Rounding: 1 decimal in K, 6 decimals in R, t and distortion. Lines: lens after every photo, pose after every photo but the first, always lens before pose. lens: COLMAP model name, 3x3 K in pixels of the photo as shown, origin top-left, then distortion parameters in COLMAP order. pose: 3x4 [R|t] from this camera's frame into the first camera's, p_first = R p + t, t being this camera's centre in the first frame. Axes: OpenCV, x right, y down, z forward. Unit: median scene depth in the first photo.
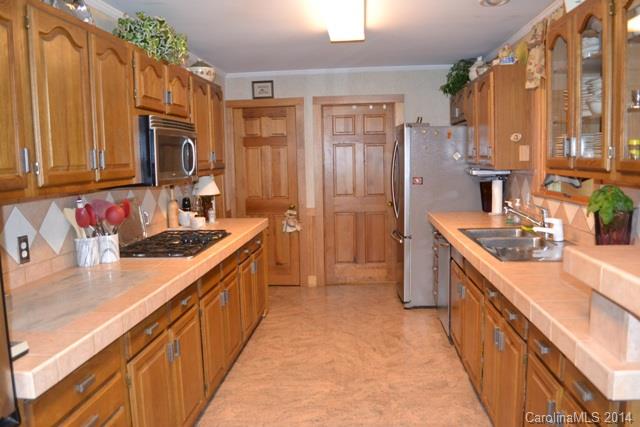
lens RADIAL K [[508.1, 0, 321.3], [0, 508.1, 212.5], [0, 0, 1]] dist [-0.083752, 0.012346]
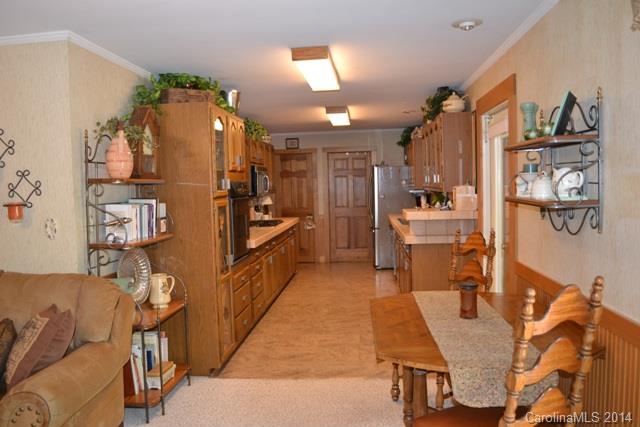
lens RADIAL K [[508.1, 0, 319.6], [0, 508.1, 210.8], [0, 0, 1]] dist [-0.083752, 0.012346]
pose [[0.999962, -0.003795, -0.007880, -0.013332], [0.003347, 0.998417, -0.056139, 0.073567], [0.008081, 0.056110, 0.998392, -0.664815]]
